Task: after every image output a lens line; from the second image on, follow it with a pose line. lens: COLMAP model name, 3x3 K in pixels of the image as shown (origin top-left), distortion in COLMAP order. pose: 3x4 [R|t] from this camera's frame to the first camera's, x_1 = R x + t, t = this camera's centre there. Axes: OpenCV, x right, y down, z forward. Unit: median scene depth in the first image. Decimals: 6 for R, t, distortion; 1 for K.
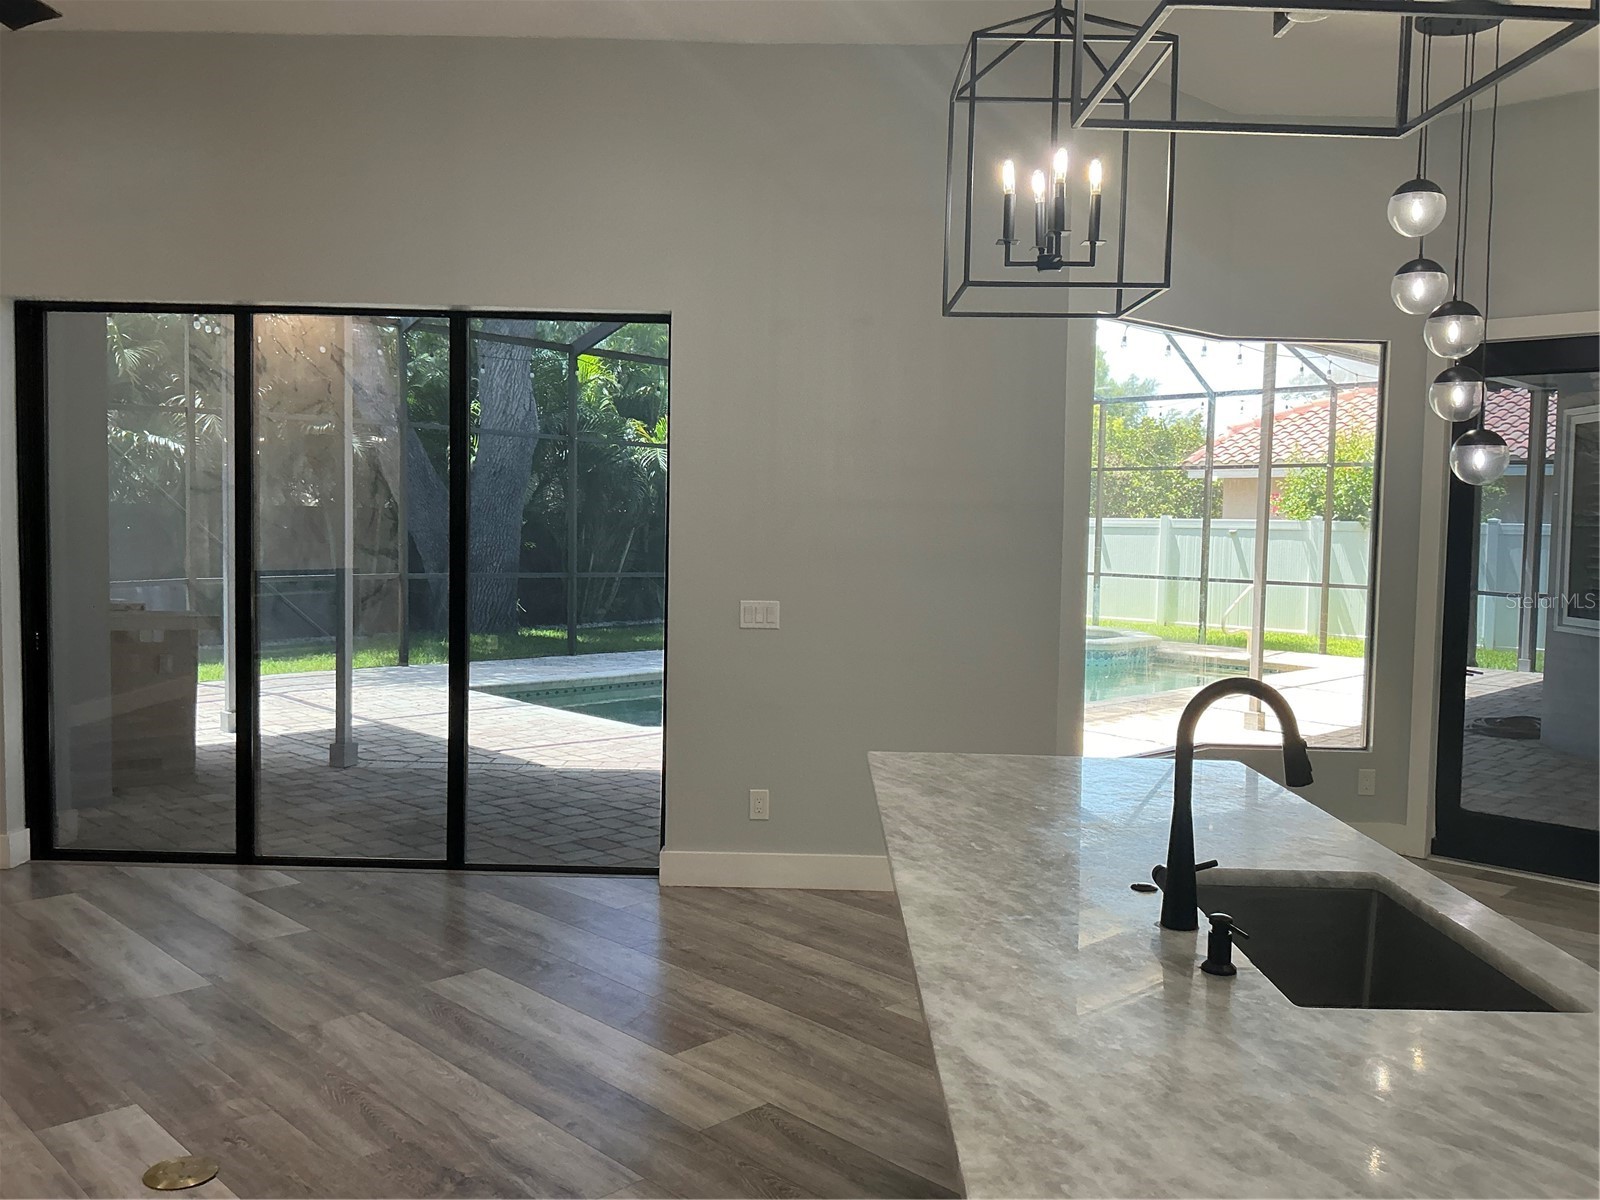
lens RADIAL K [[1315.8, 0, 800.0], [0, 1315.8, 600.0], [0, 0, 1]] dist [0.137203, -0.272283]
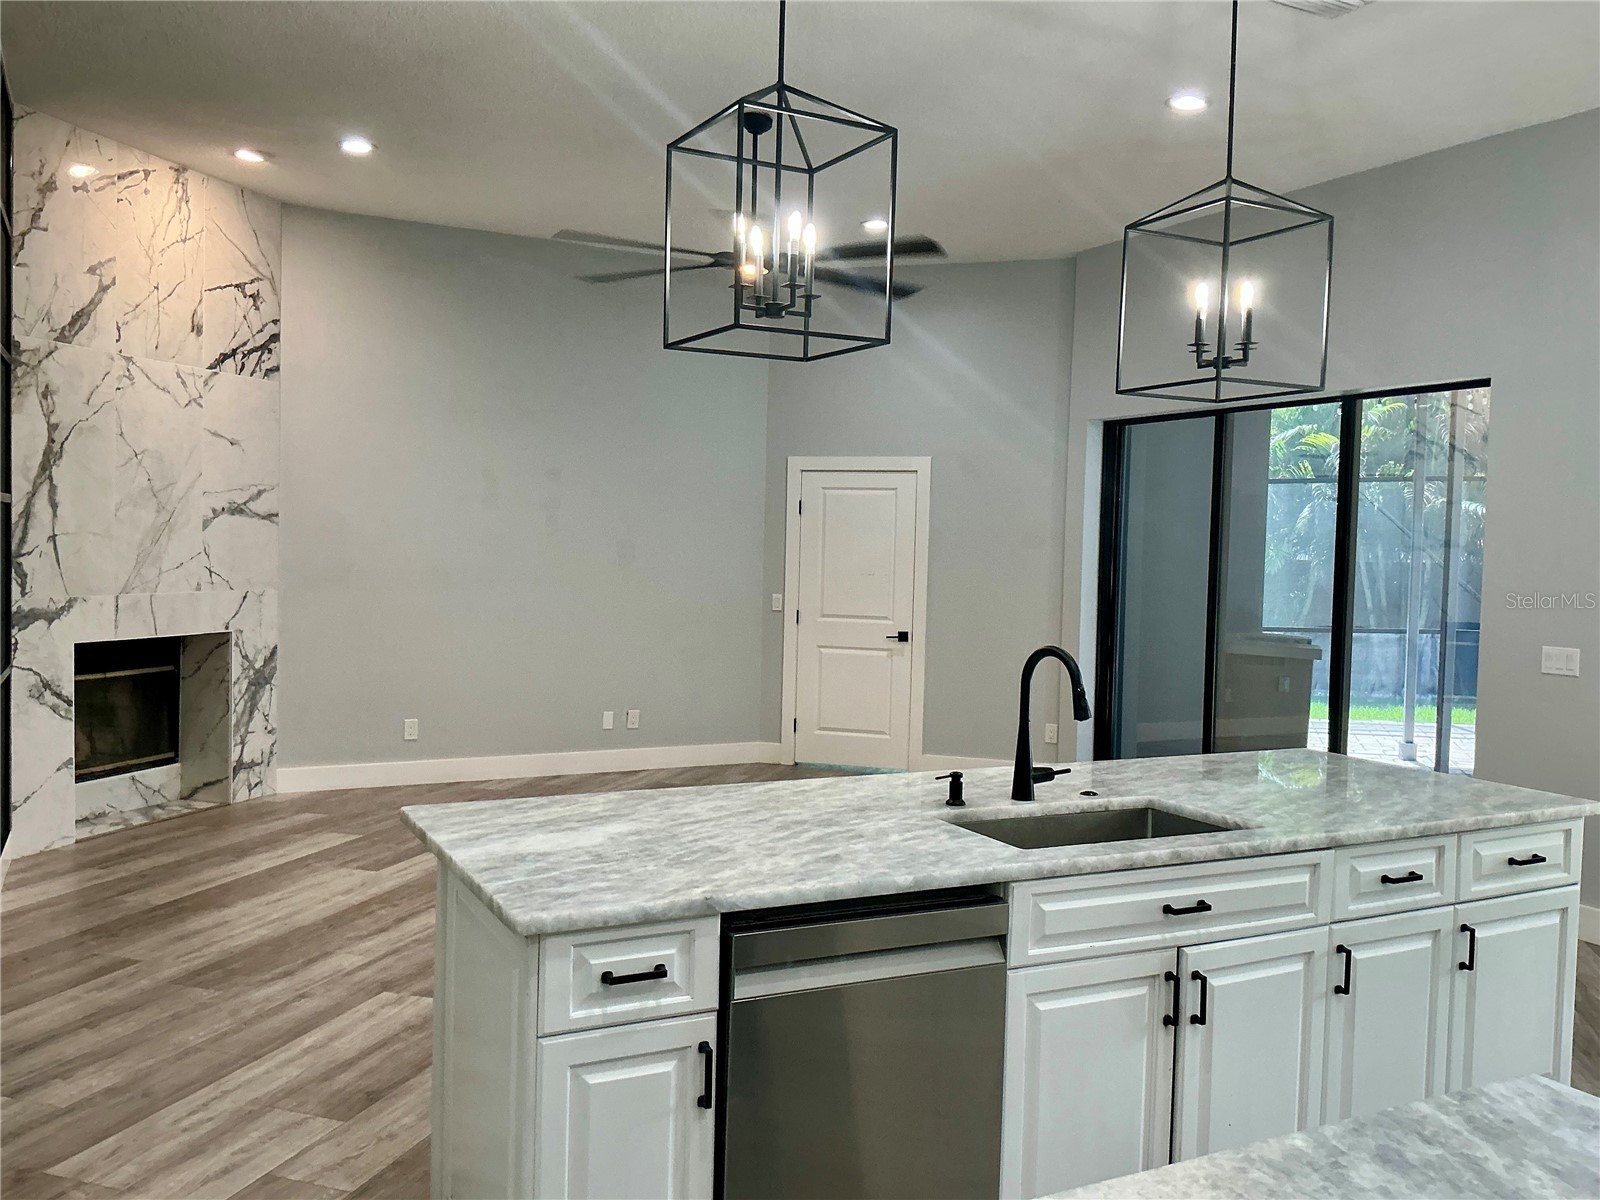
lens RADIAL K [[1336.5, 0, 797.0], [0, 1336.5, 602.2], [0, 0, 1]] dist [0.012967, -0.028163]
pose [[0.468726, 0.031438, -0.882784, 0.525585], [-0.073323, 0.997302, -0.003416, 0.010938], [0.880295, 0.066329, 0.469767, 0.000169]]
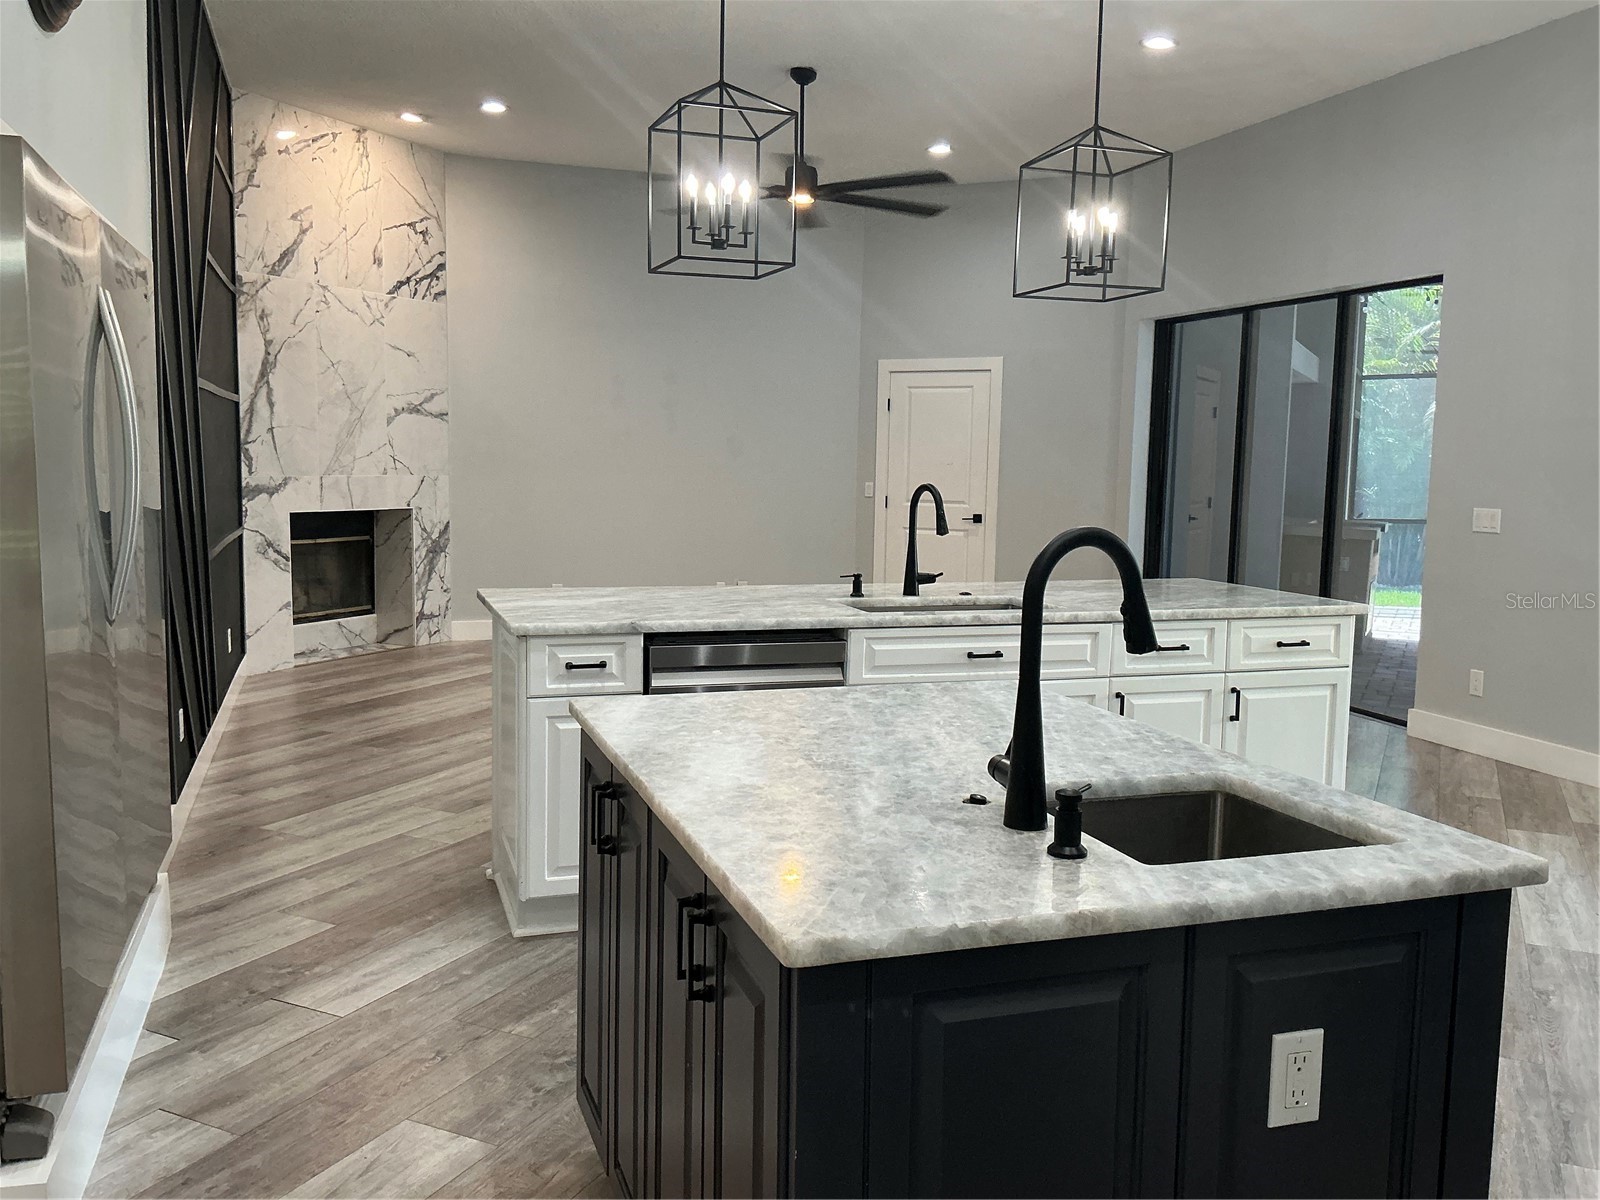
lens RADIAL K [[1316.0, 0, 799.2], [0, 1316.0, 598.2], [0, 0, 1]] dist [0.138281, -0.286282]
pose [[0.333658, 0.088957, -0.938488, 0.774712], [-0.072120, 0.995029, 0.068676, 0.036997], [0.939931, 0.044769, 0.338415, 0.027393]]
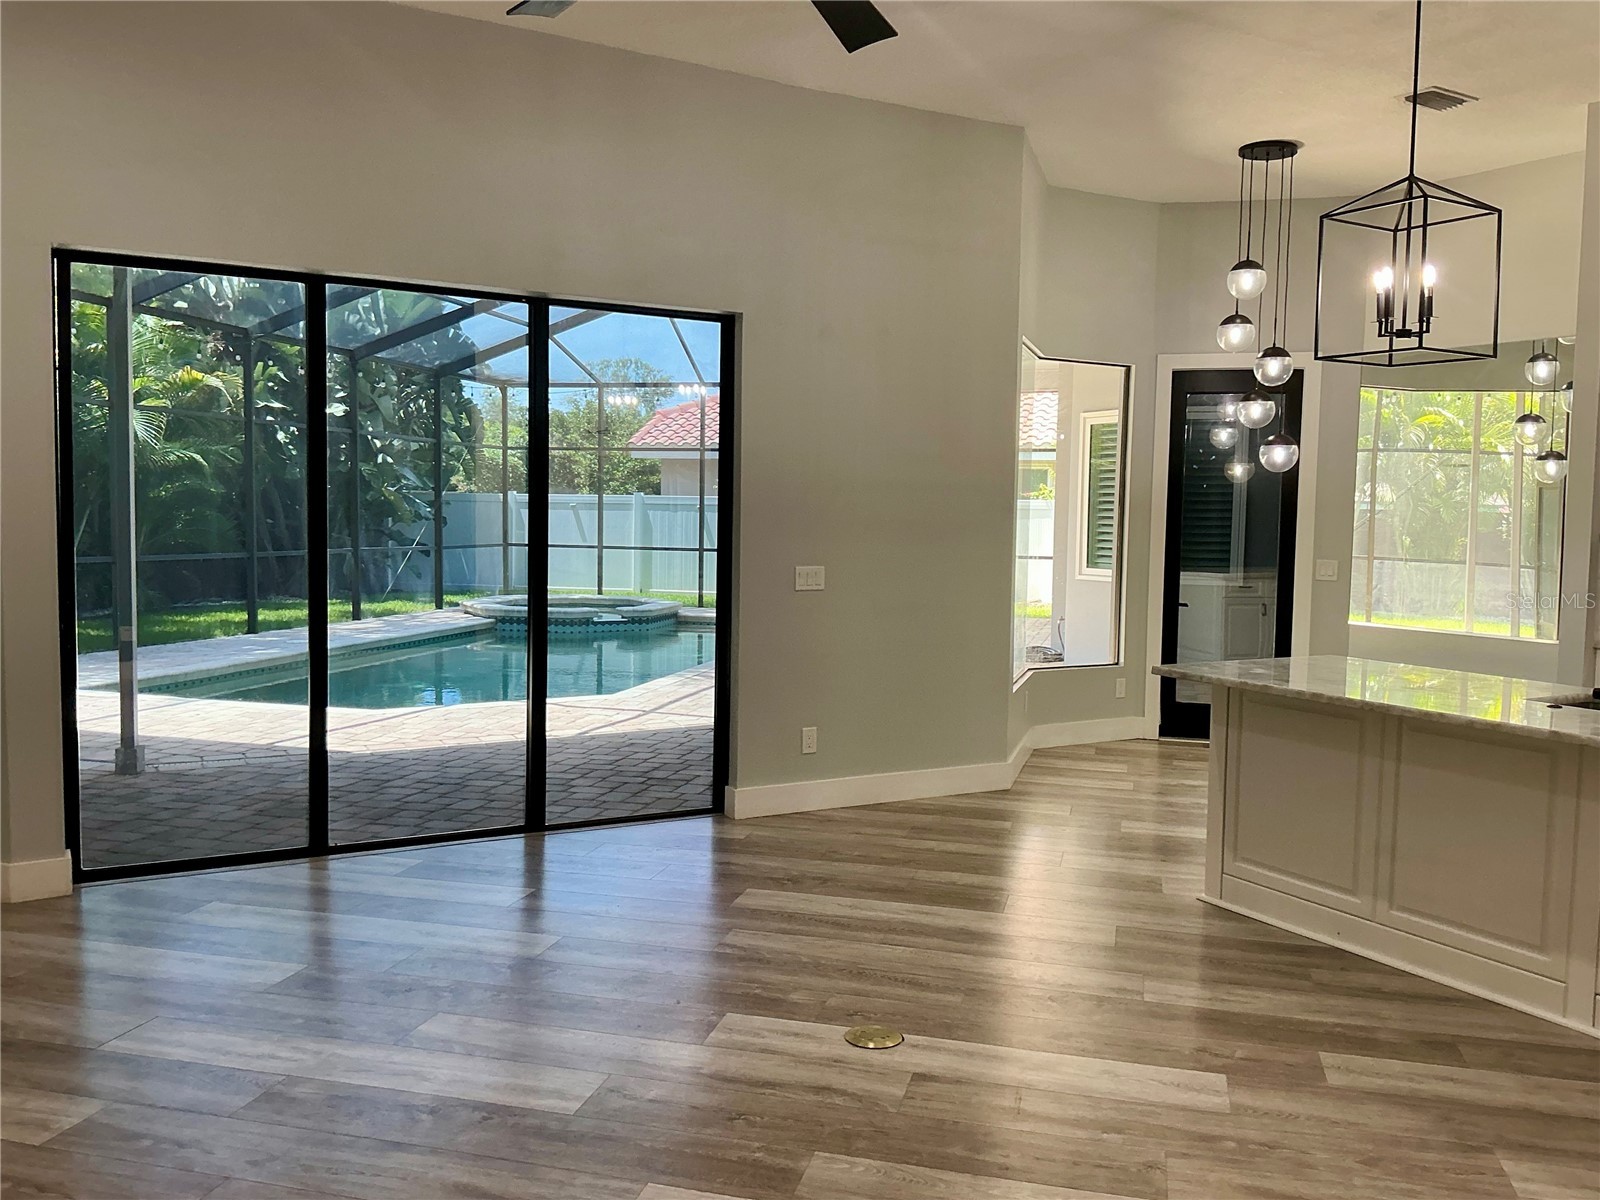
lens RADIAL K [[1315.8, 0, 800.0], [0, 1315.8, 600.0], [0, 0, 1]] dist [0.137203, -0.272283]
pose [[0.860835, -0.040741, 0.507250, -0.552099], [0.031326, 0.999142, 0.027085, -0.001278], [-0.507918, -0.007425, 0.861373, -0.002355]]
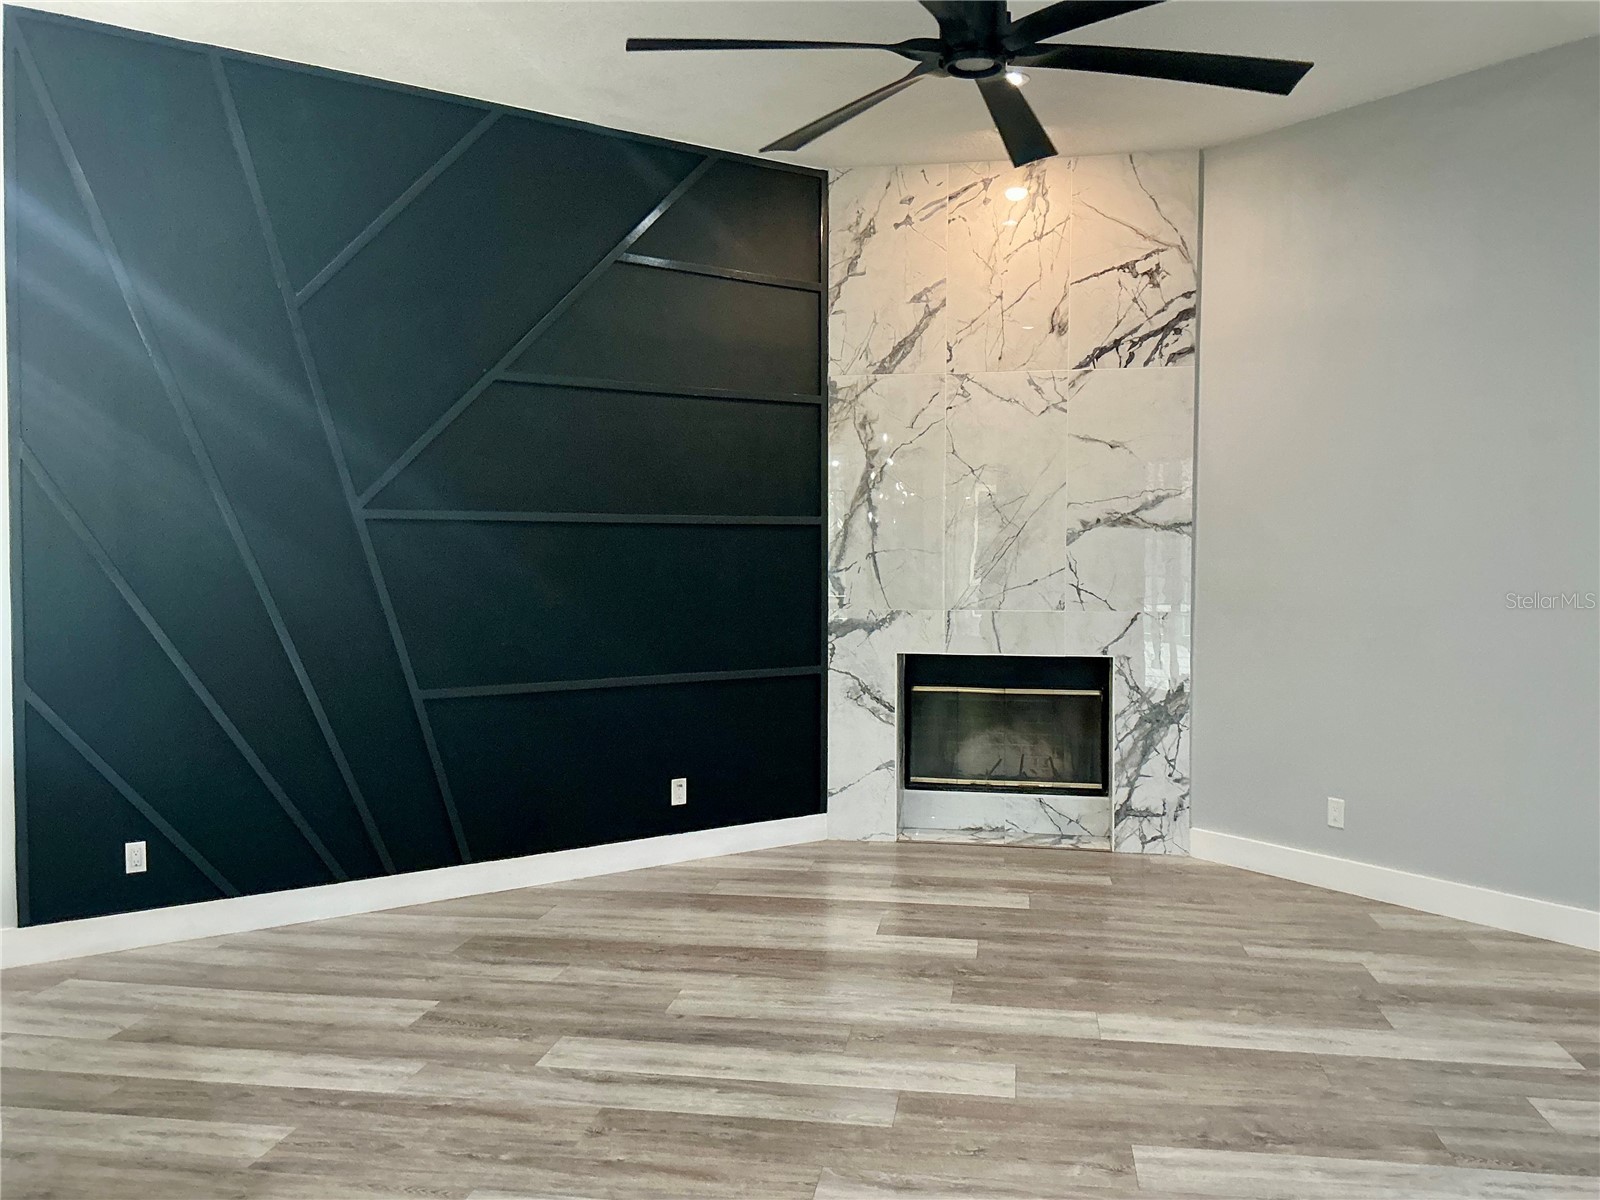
lens RADIAL K [[1315.8, 0, 800.0], [0, 1315.8, 600.0], [0, 0, 1]] dist [0.137203, -0.272283]
pose [[-0.812103, 0.002957, -0.583506, 0.050697], [-0.053776, 0.995352, 0.079888, -0.046585], [0.581030, 0.096256, -0.808170, 0.825249]]
